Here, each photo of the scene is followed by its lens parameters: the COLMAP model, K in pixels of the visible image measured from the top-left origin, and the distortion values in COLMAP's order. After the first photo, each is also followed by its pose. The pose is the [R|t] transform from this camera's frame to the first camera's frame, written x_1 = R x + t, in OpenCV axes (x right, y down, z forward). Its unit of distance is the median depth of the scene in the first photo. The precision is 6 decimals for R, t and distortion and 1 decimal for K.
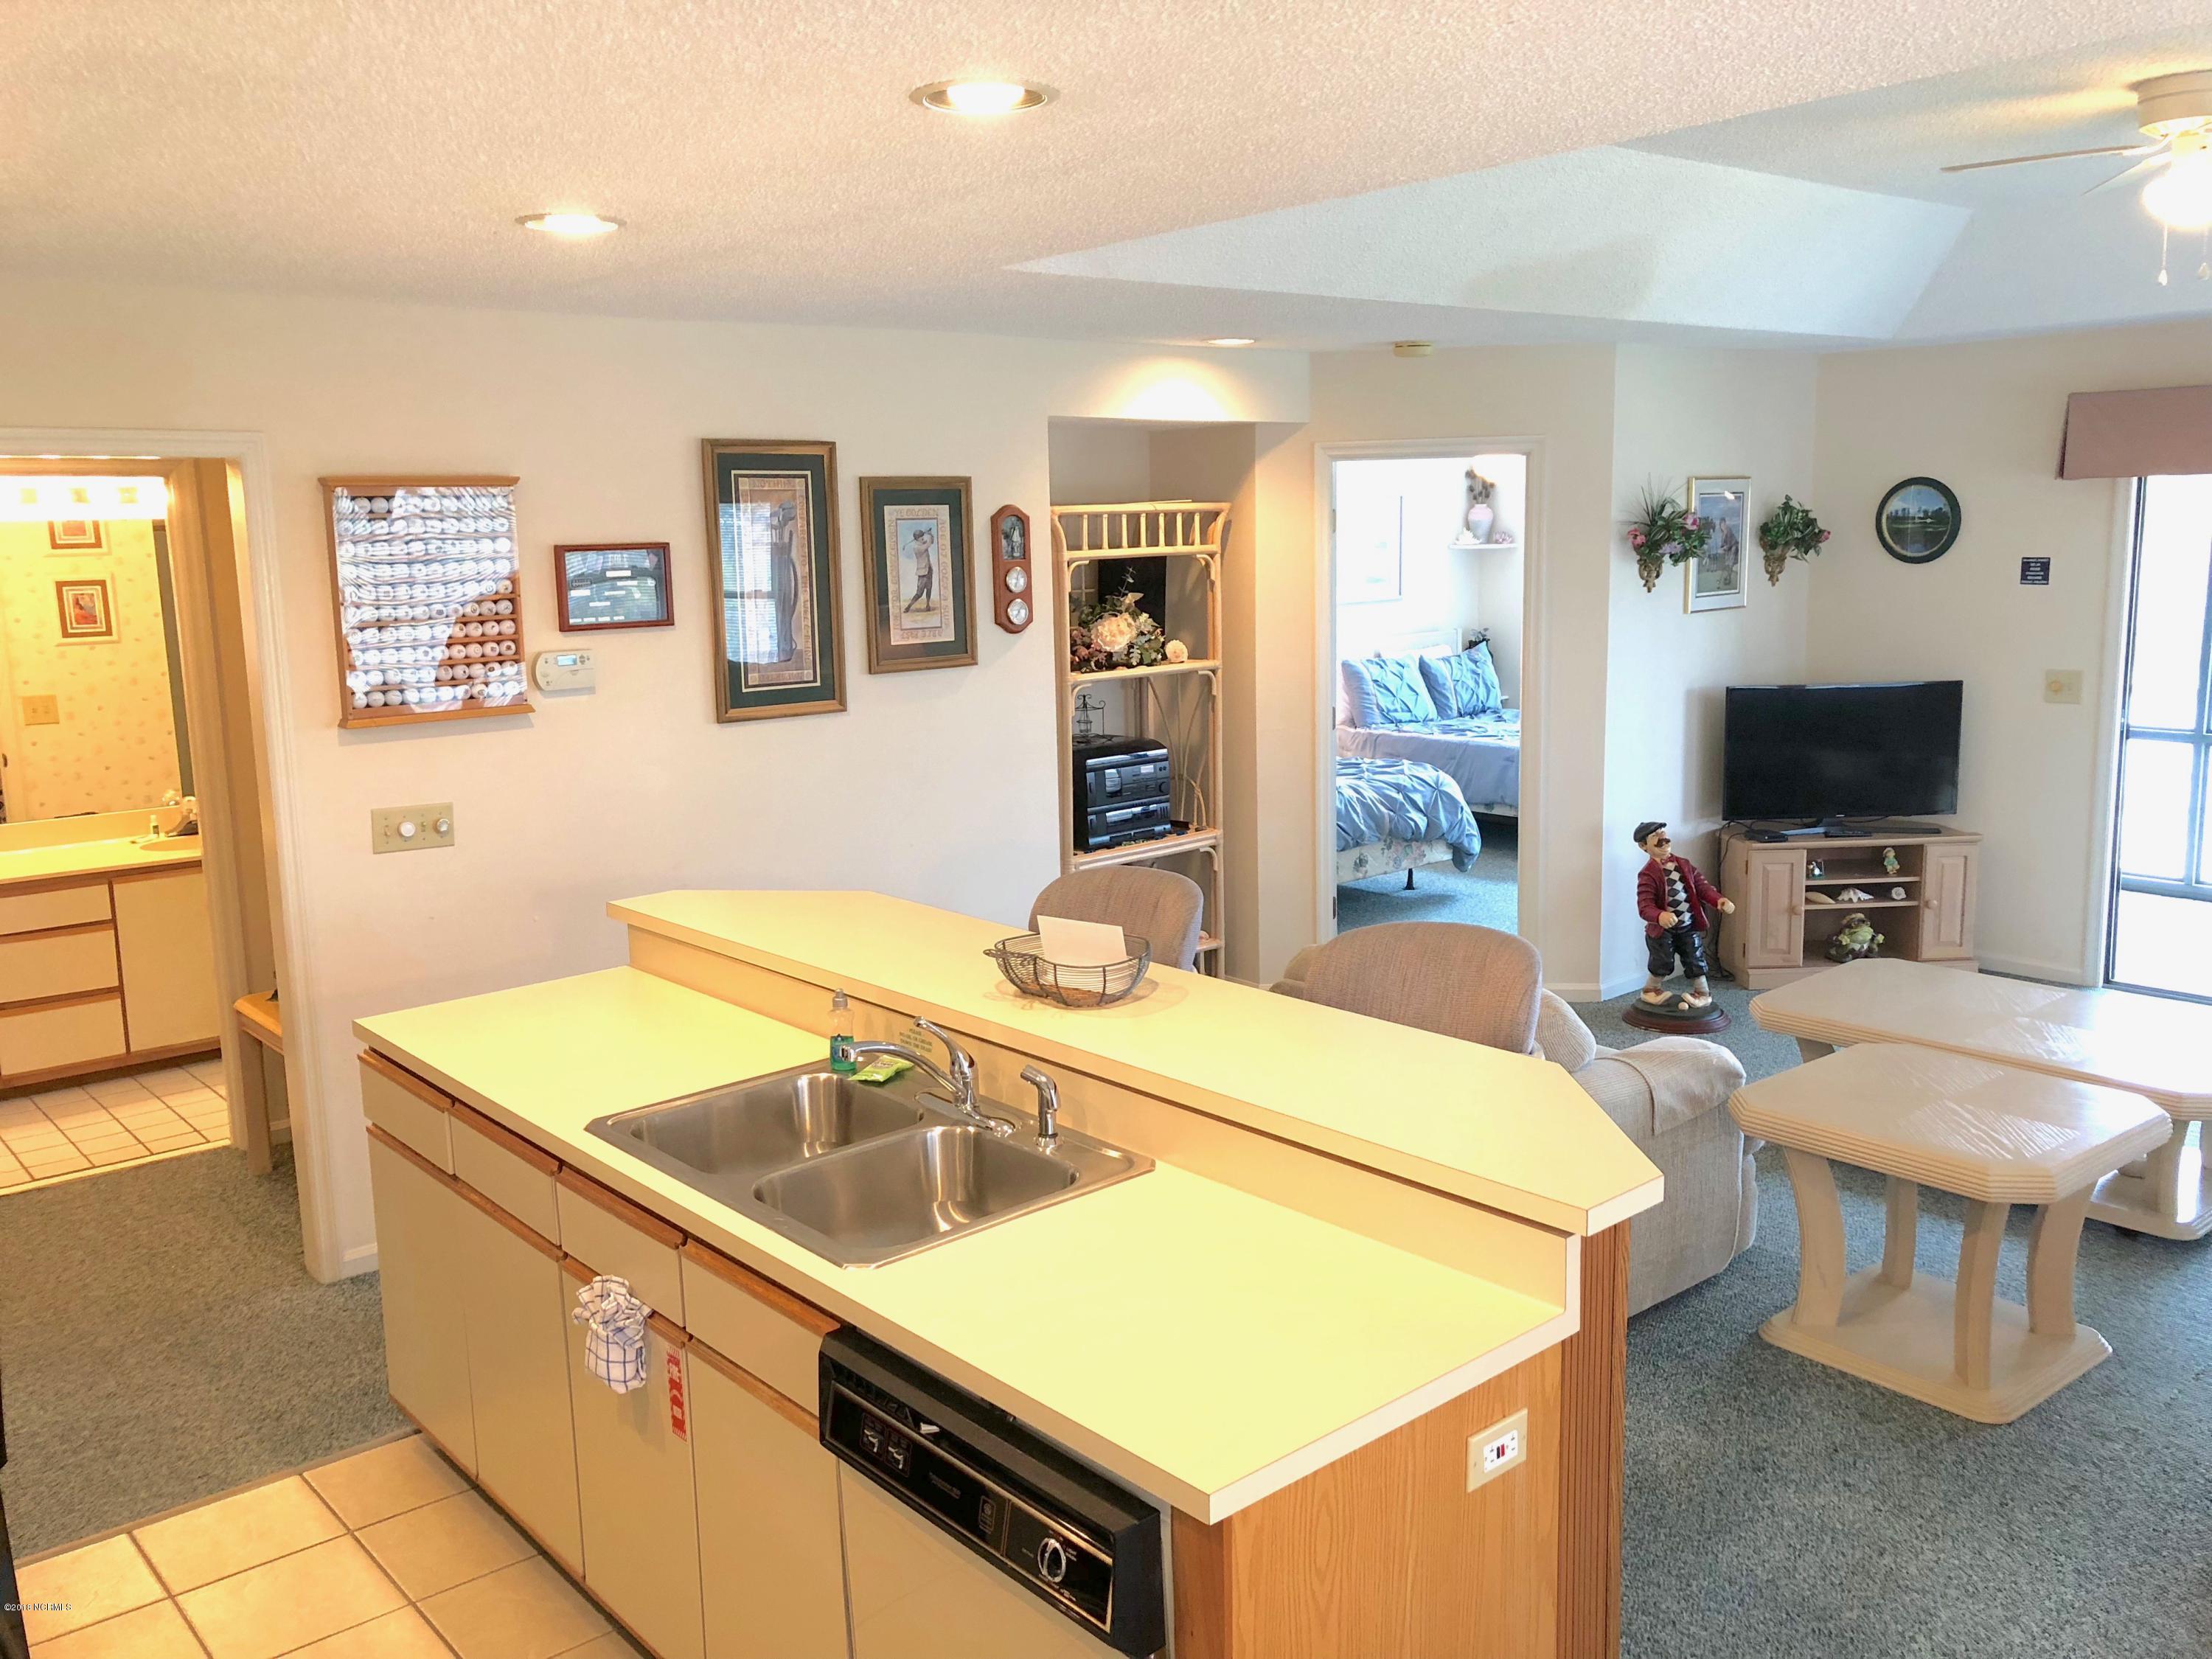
lens RADIAL K [[1898.8, 0, 1106.0], [0, 1898.8, 829.5], [0, 0, 1]] dist [0.175039, -0.563646]
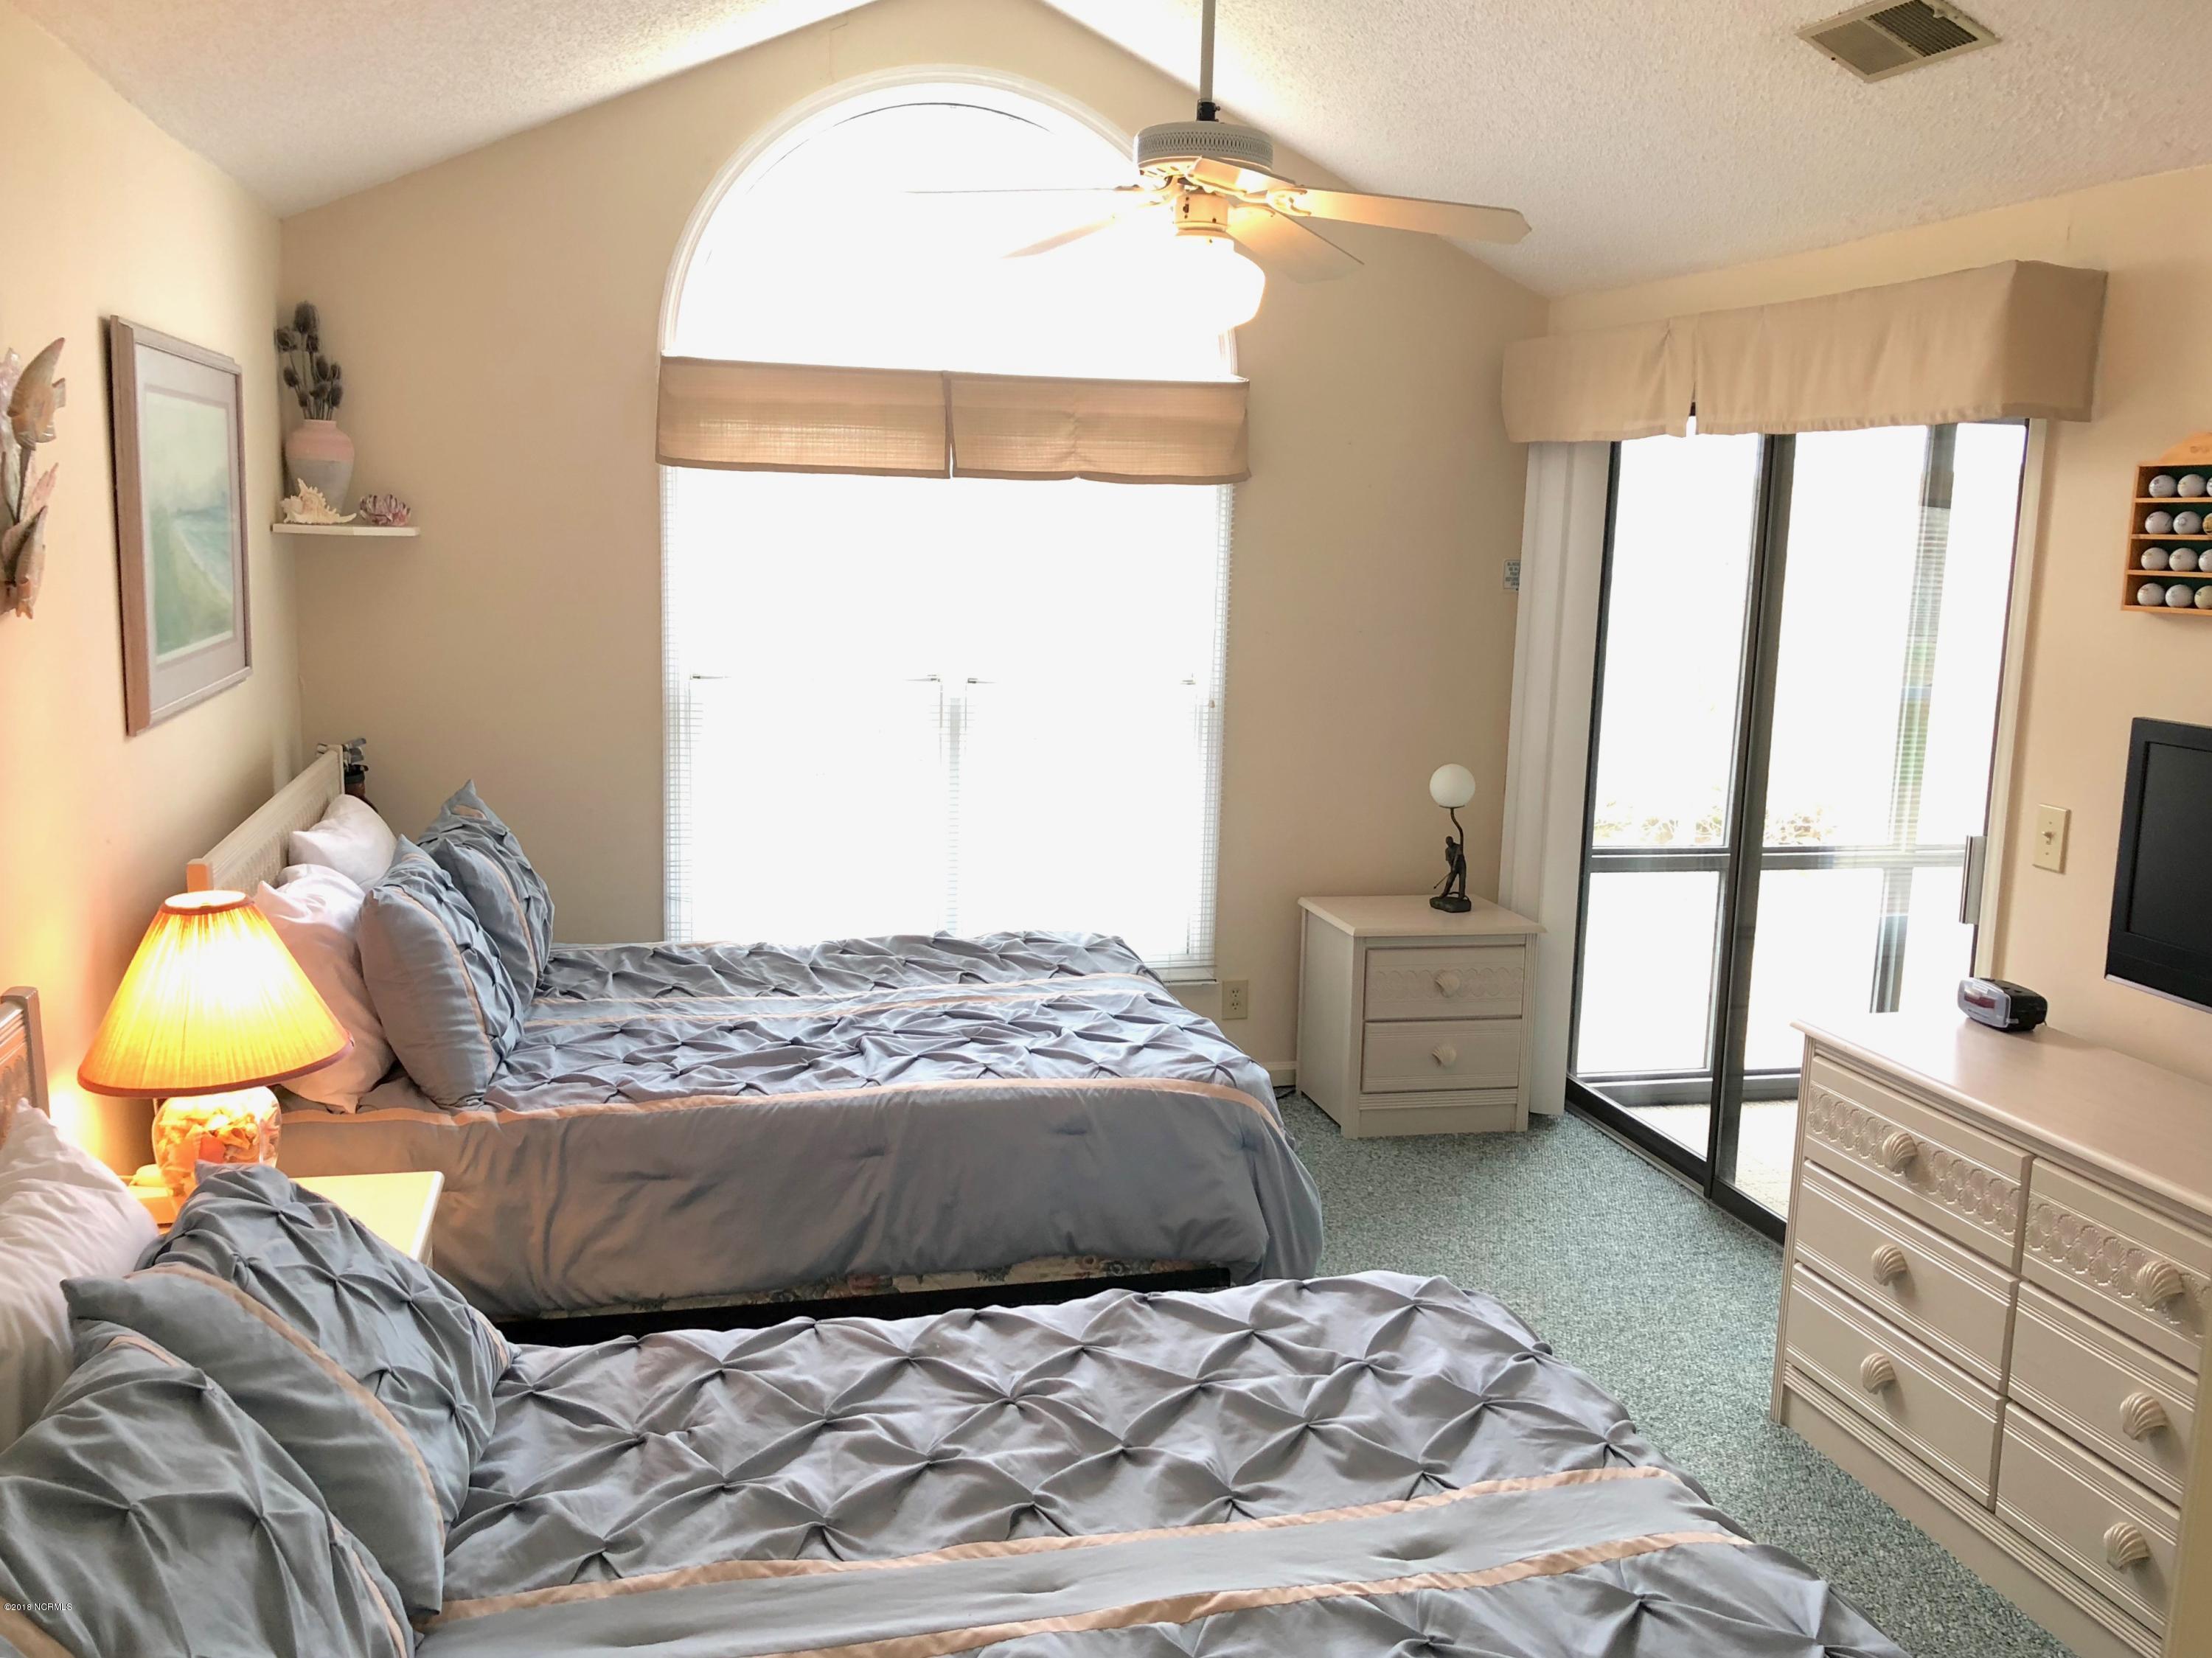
lens RADIAL K [[1898.7, 0, 1106.0], [0, 1898.7, 829.0], [0, 0, 1]] dist [0.175039, -0.563646]
pose [[0.444630, -0.110902, 0.888822, -0.087114], [0.104635, 0.991942, 0.071425, -0.105238], [-0.889582, 0.061245, 0.452652, 0.729516]]
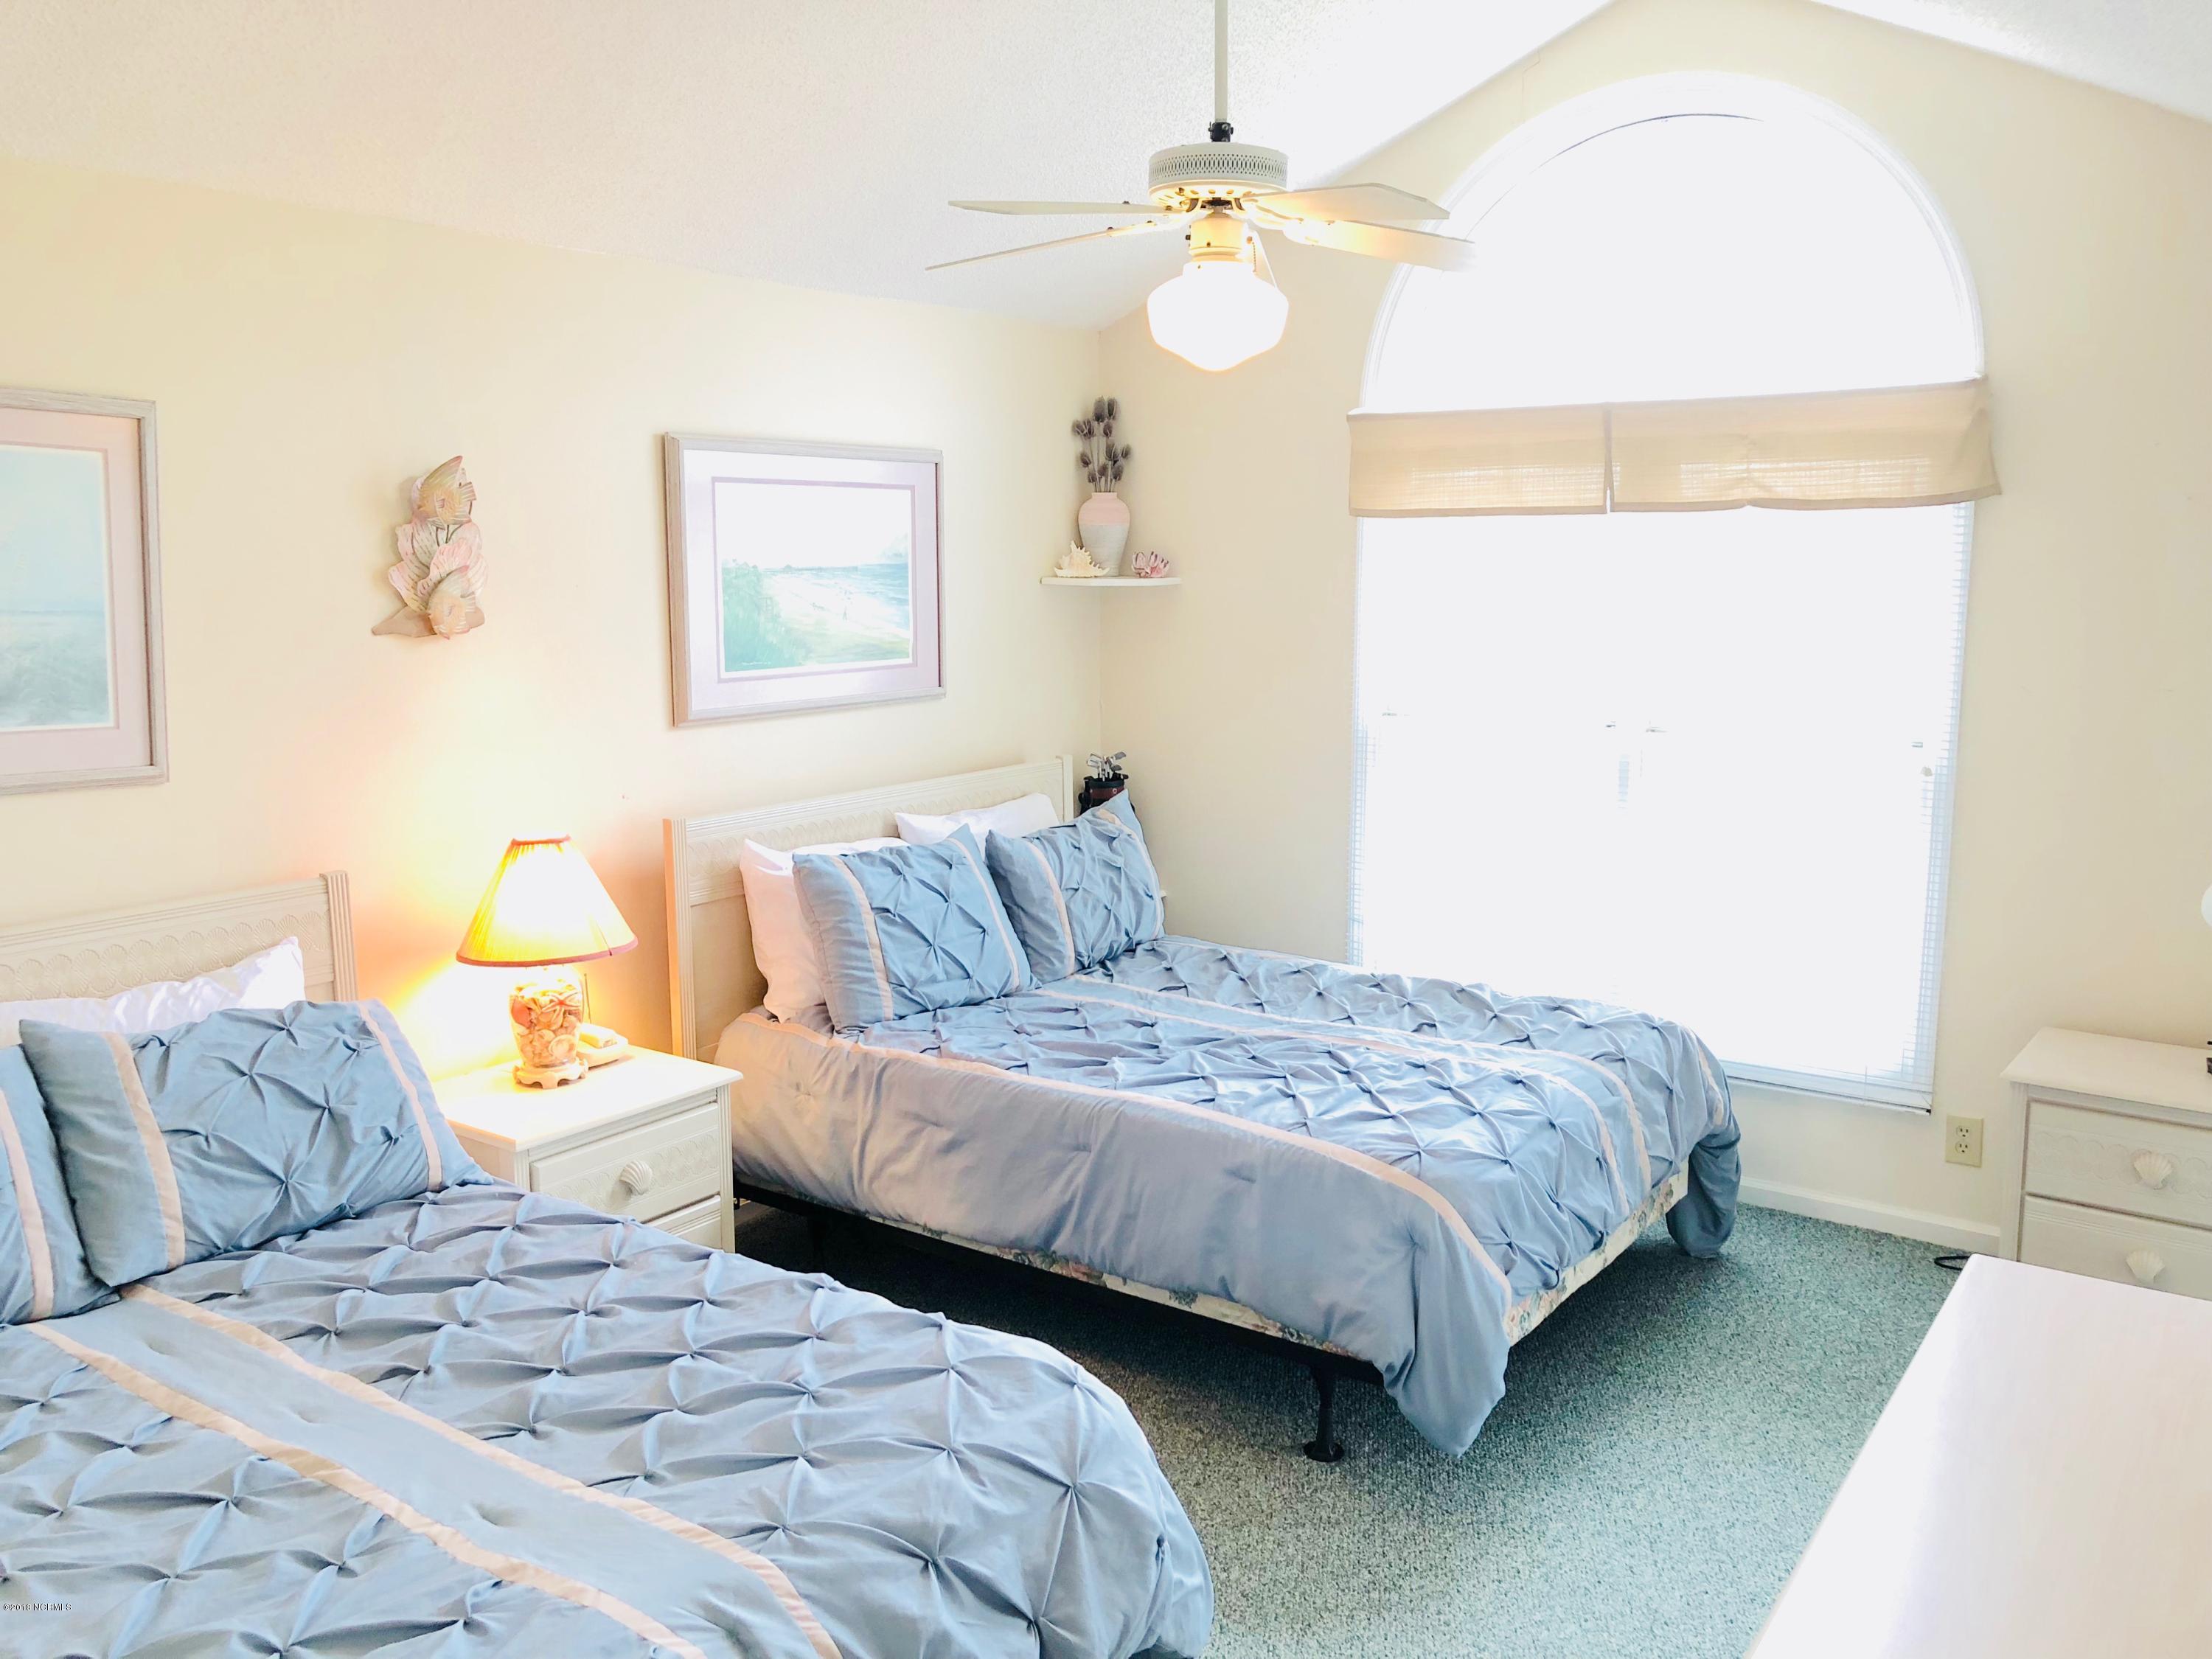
lens RADIAL K [[1808.5, 0, 1106.0], [0, 1808.5, 829.5], [0, 0, 1]] dist [0.030041, -0.034461]
pose [[0.972910, -0.016341, 0.230607, 0.096720], [0.018664, 0.999795, -0.007897, -0.088123], [-0.230431, 0.011987, 0.973015, 0.598813]]
